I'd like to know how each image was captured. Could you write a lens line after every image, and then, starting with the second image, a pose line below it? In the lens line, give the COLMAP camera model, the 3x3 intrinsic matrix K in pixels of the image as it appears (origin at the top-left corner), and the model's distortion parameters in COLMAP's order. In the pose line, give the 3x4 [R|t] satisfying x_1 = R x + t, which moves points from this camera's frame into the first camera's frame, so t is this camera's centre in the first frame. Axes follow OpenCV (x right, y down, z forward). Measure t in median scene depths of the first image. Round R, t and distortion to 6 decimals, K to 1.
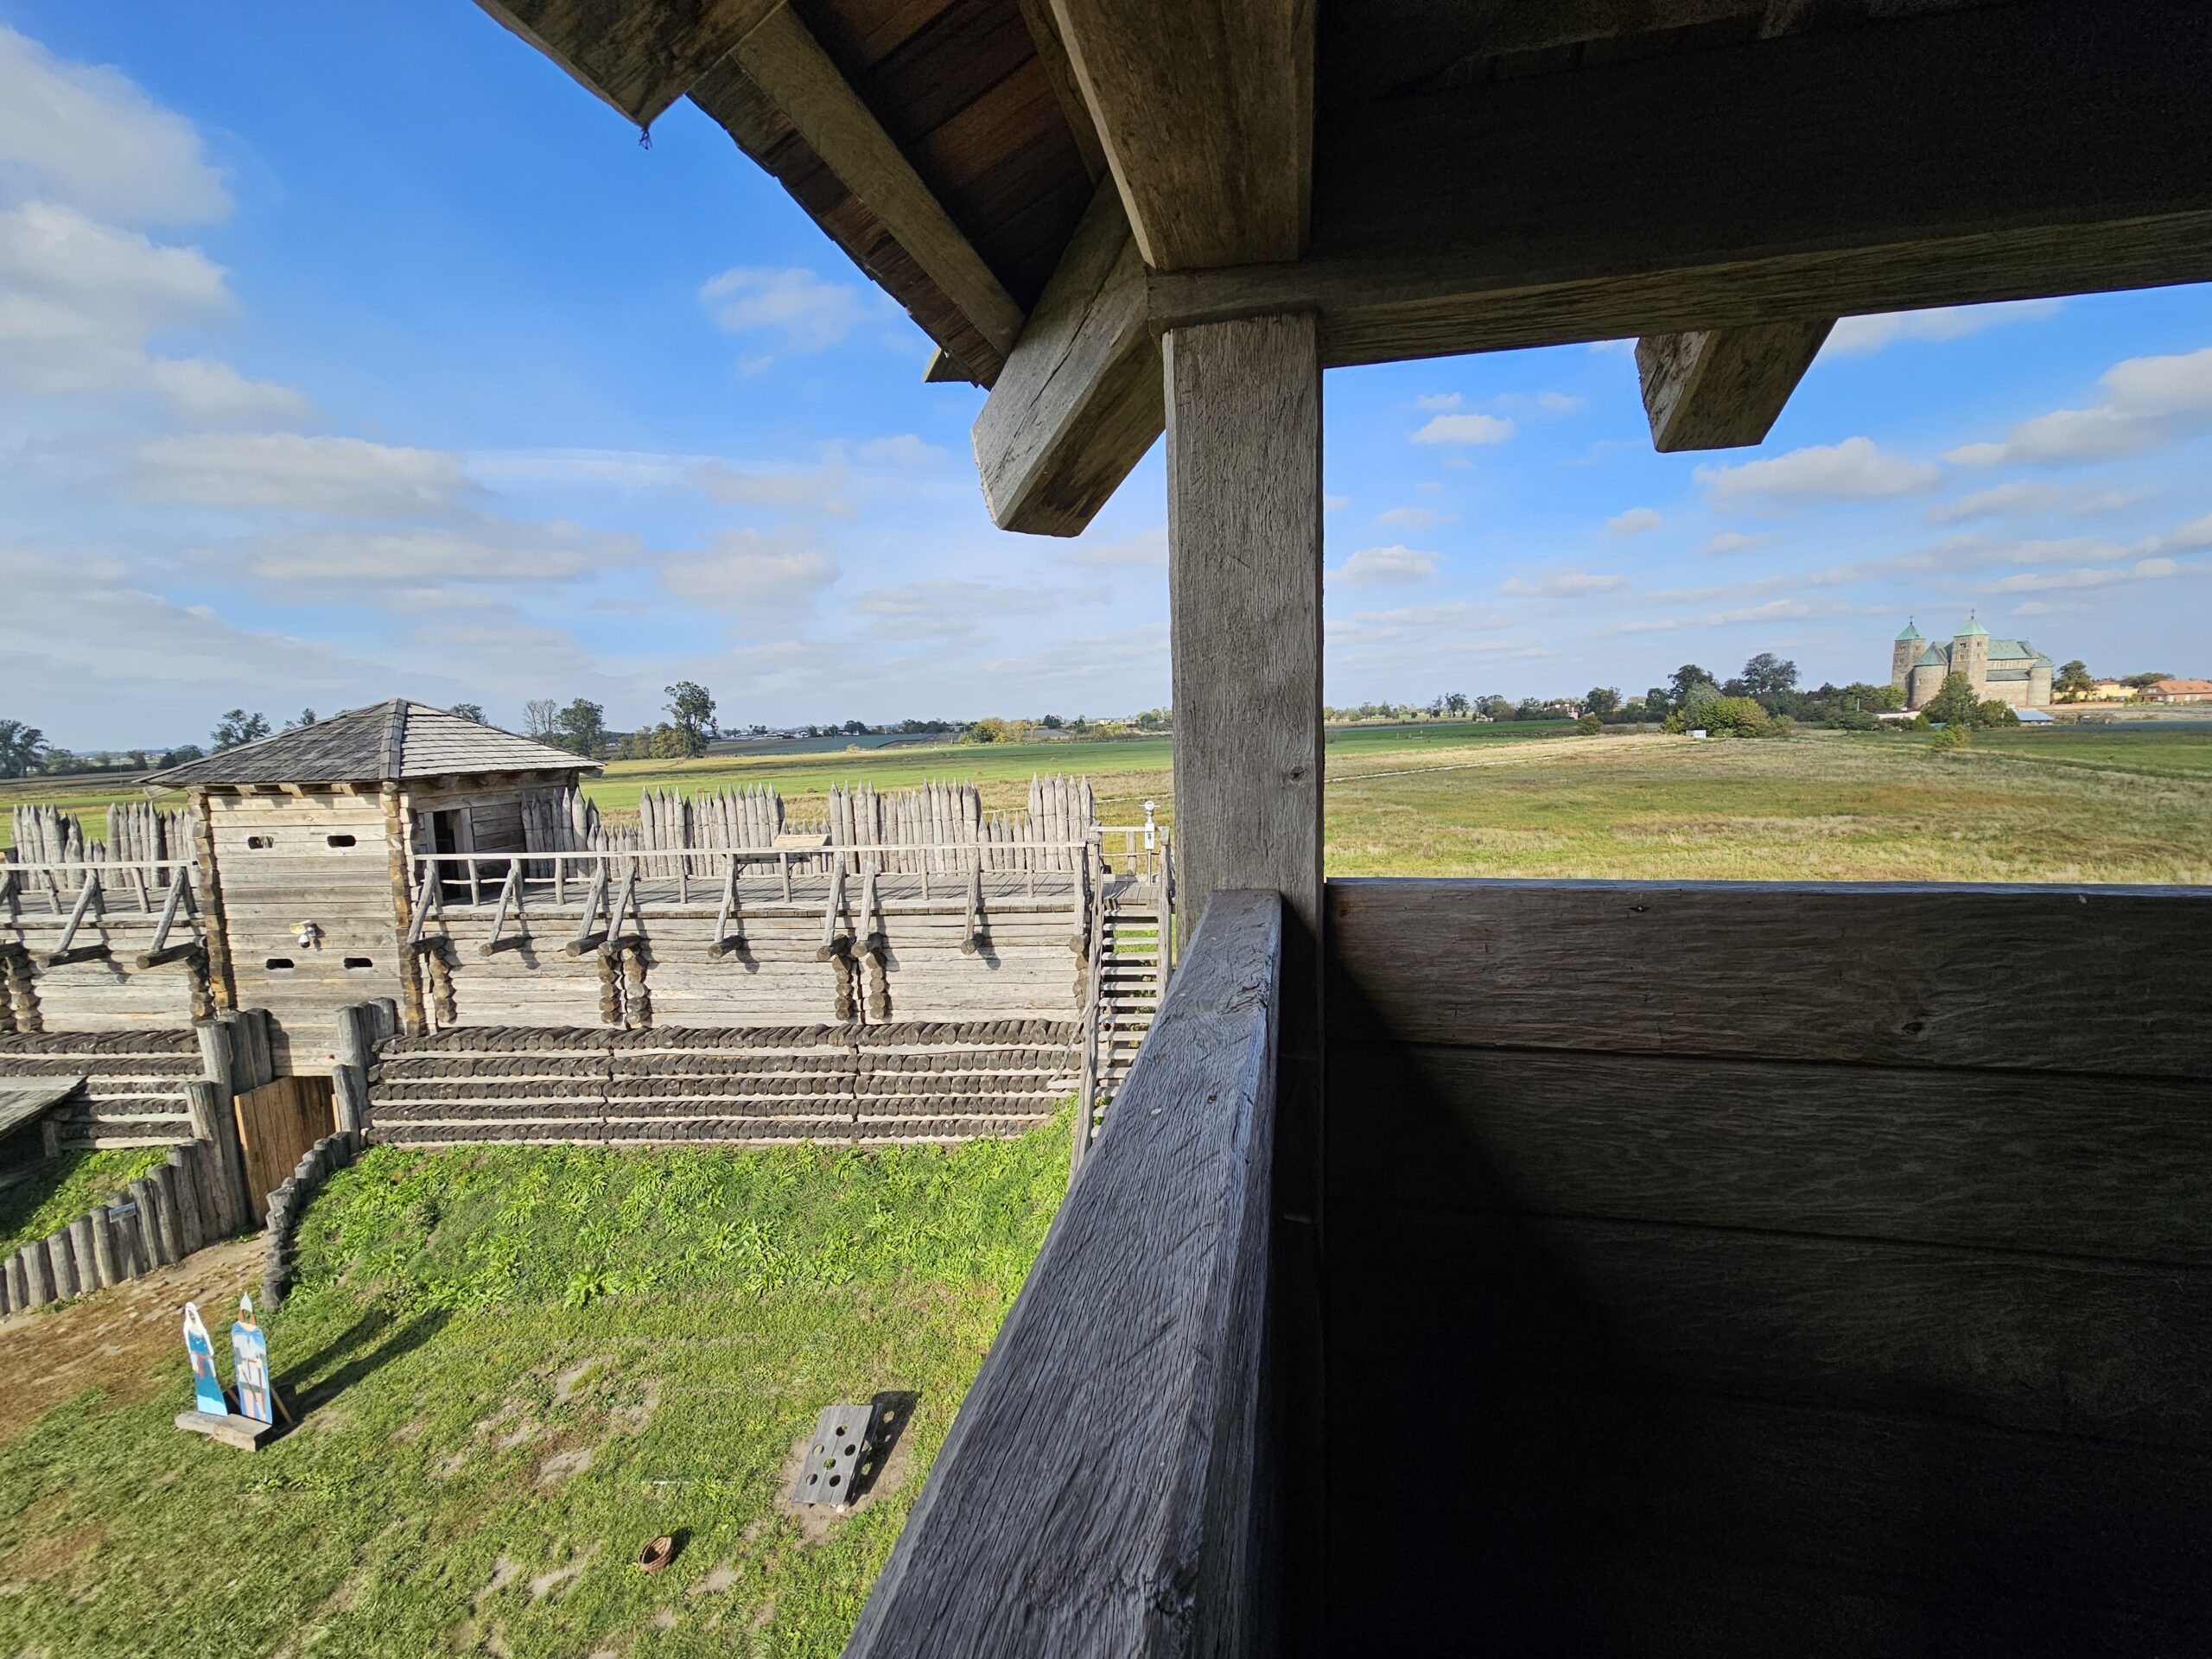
lens RADIAL K [[893.0, 0, 1118.1], [0, 893.0, 828.9], [0, 0, 1]] dist [-0.002477, -0.000478]
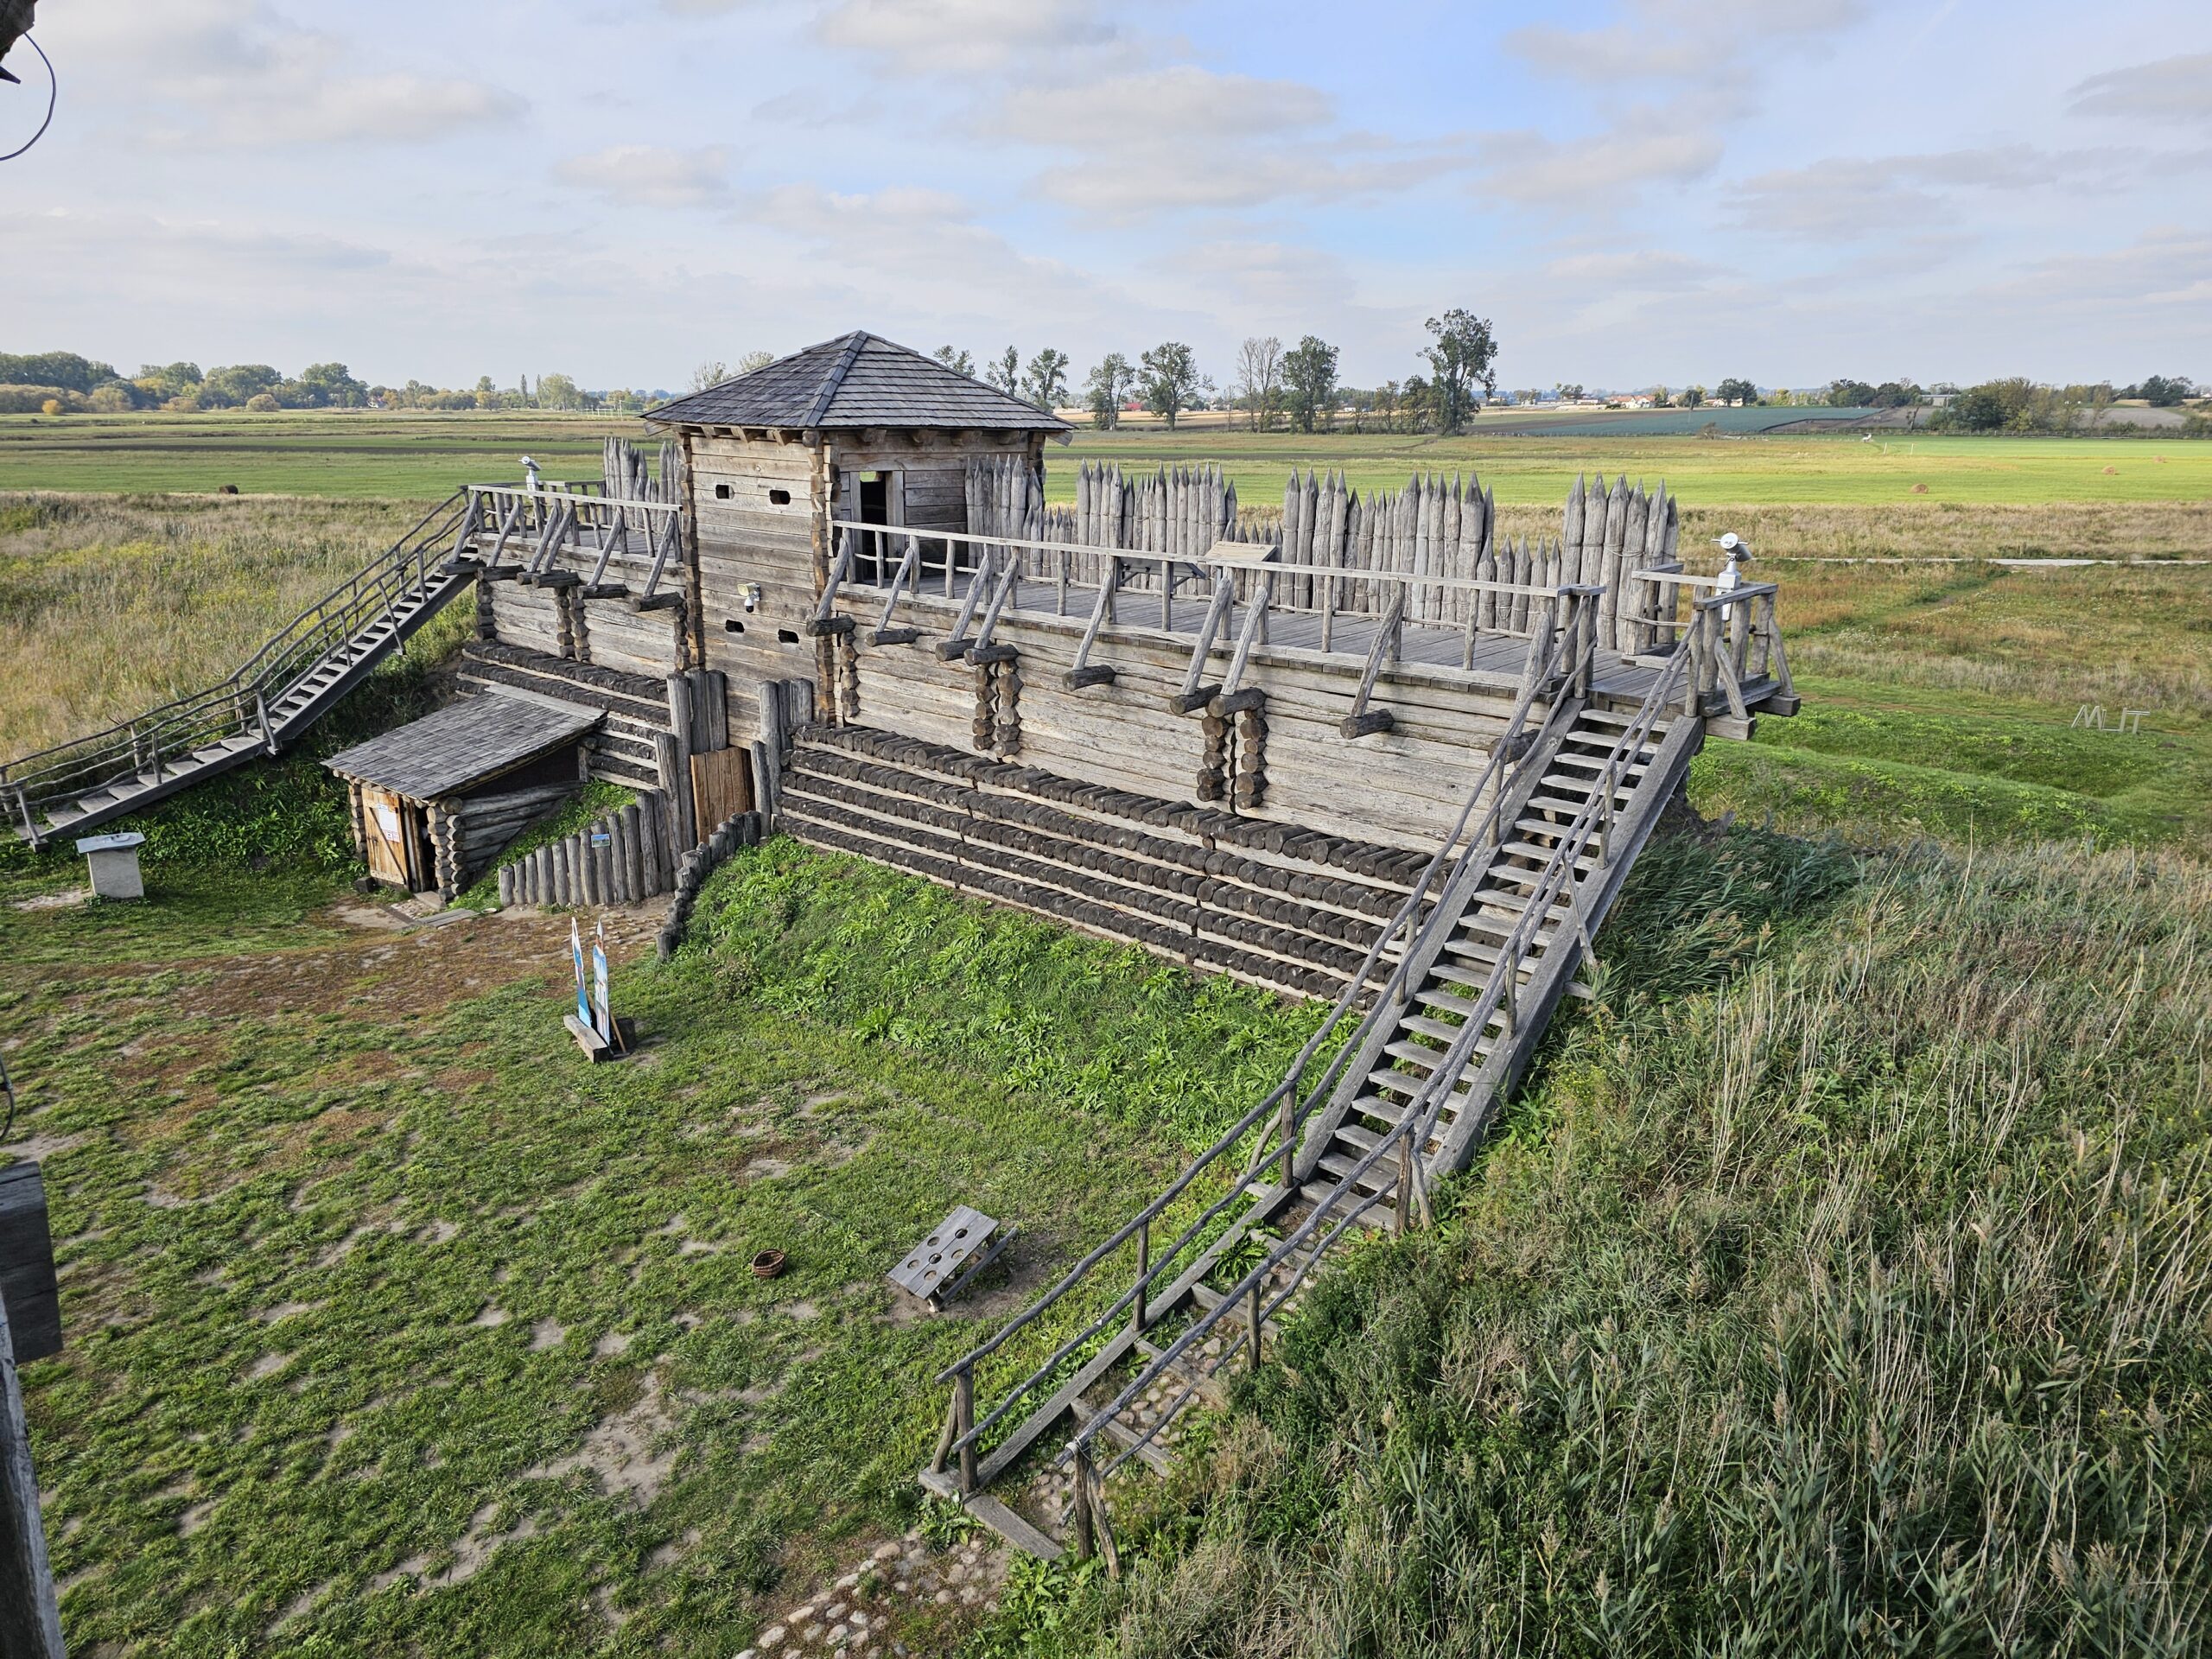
lens RADIAL K [[1482.7, 0, 1158.2], [0, 1482.7, 826.3], [0, 0, 1]] dist [0.096802, -0.109252]
pose [[0.781136, 0.203899, -0.590128, 0.385743], [-0.102214, 0.974182, 0.201298, -0.005896], [0.615937, -0.096922, 0.781810, 0.025087]]
